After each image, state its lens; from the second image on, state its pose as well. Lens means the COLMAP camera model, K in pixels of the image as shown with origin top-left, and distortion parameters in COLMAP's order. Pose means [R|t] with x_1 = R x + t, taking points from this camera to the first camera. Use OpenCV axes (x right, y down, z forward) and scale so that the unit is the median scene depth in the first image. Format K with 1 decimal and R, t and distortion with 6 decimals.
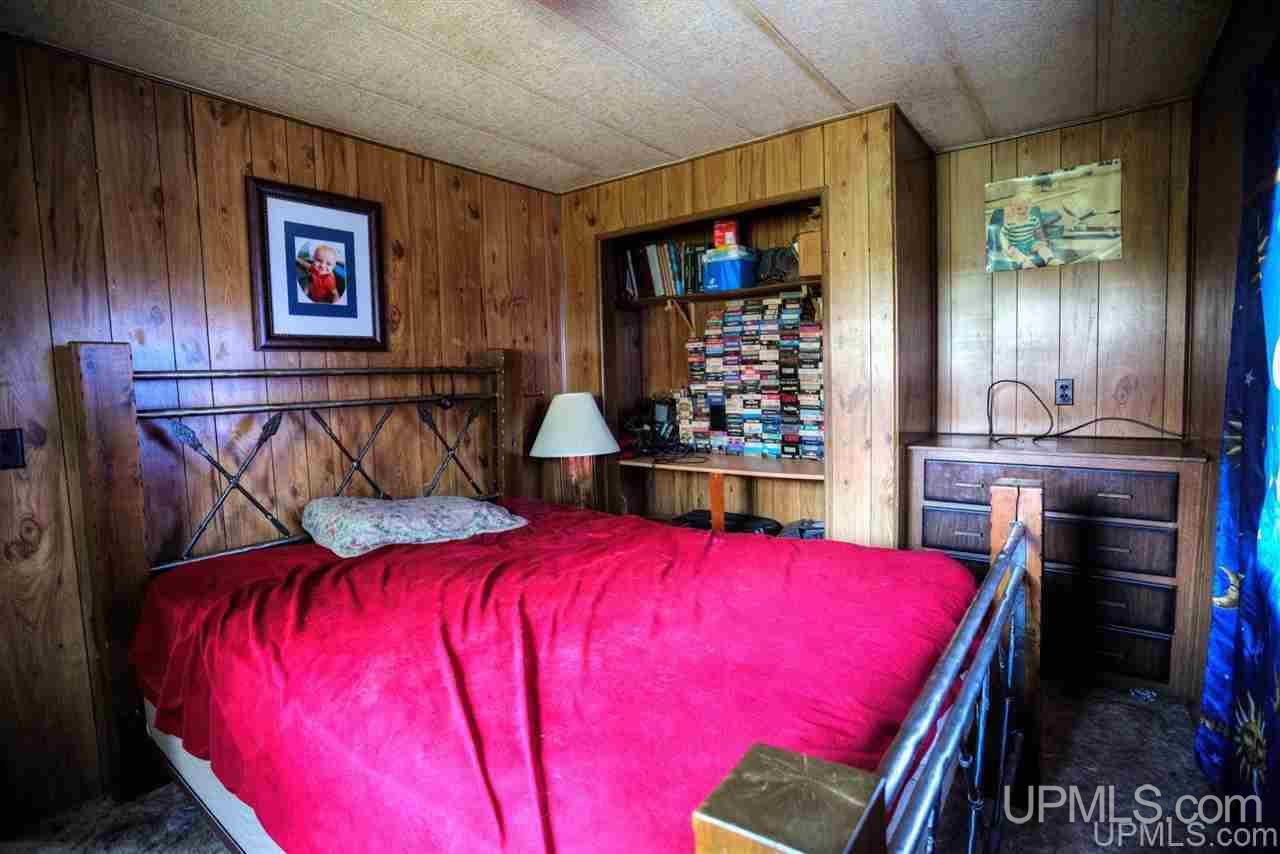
lens RADIAL K [[615.5, 0, 644.4], [0, 615.5, 410.6], [0, 0, 1]] dist [-0.078643, 0.034821]
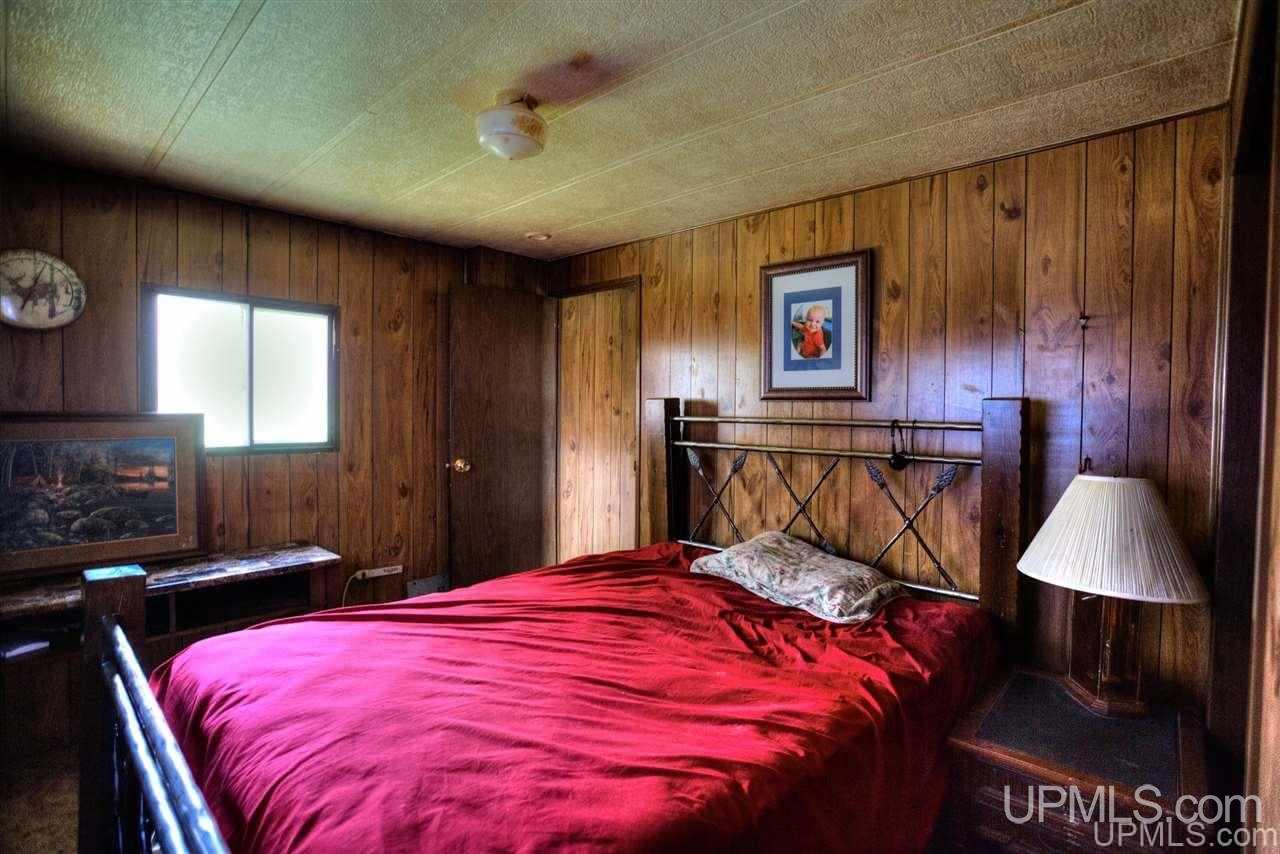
lens RADIAL K [[615.5, 0, 644.4], [0, 615.5, 410.6], [0, 0, 1]] dist [-0.078643, 0.034821]
pose [[-0.100767, 0.029944, -0.994459, 0.614804], [-0.069462, 0.996896, 0.037056, -0.102987], [0.992482, 0.072811, -0.098374, 0.812111]]
